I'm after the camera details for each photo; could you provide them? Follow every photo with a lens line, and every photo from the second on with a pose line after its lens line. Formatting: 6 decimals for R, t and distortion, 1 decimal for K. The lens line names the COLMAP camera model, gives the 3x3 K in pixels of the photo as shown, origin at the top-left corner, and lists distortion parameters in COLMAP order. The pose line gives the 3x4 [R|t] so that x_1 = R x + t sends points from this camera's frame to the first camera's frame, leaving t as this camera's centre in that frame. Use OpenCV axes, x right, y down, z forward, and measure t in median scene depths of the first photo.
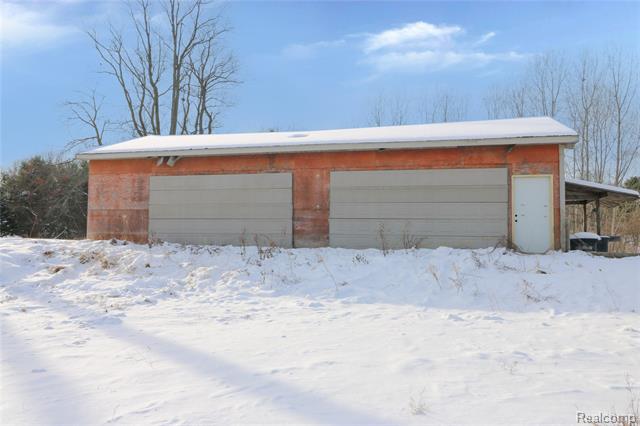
lens RADIAL K [[528.5, 0, 320.0], [0, 528.5, 213.0], [0, 0, 1]] dist [0.005803, 0.005065]
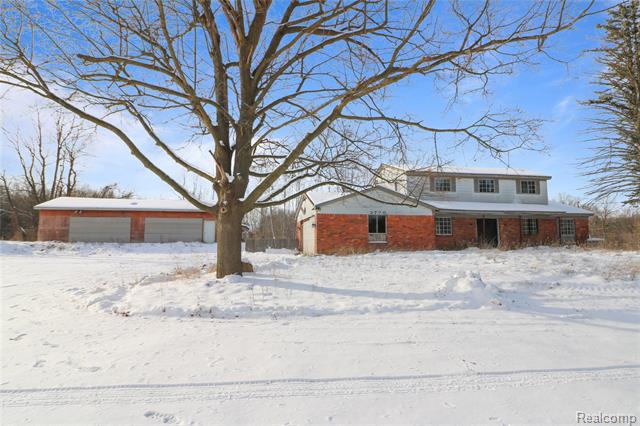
lens RADIAL K [[380.6, 0, 320.0], [0, 380.6, 213.0], [0, 0, 1]] dist [-0.001691, -0.002787]
pose [[0.909870, 0.023967, 0.414201, 0.026717], [-0.007764, 0.999139, -0.040759, -0.022907], [-0.414821, 0.033870, 0.909273, -1.335202]]
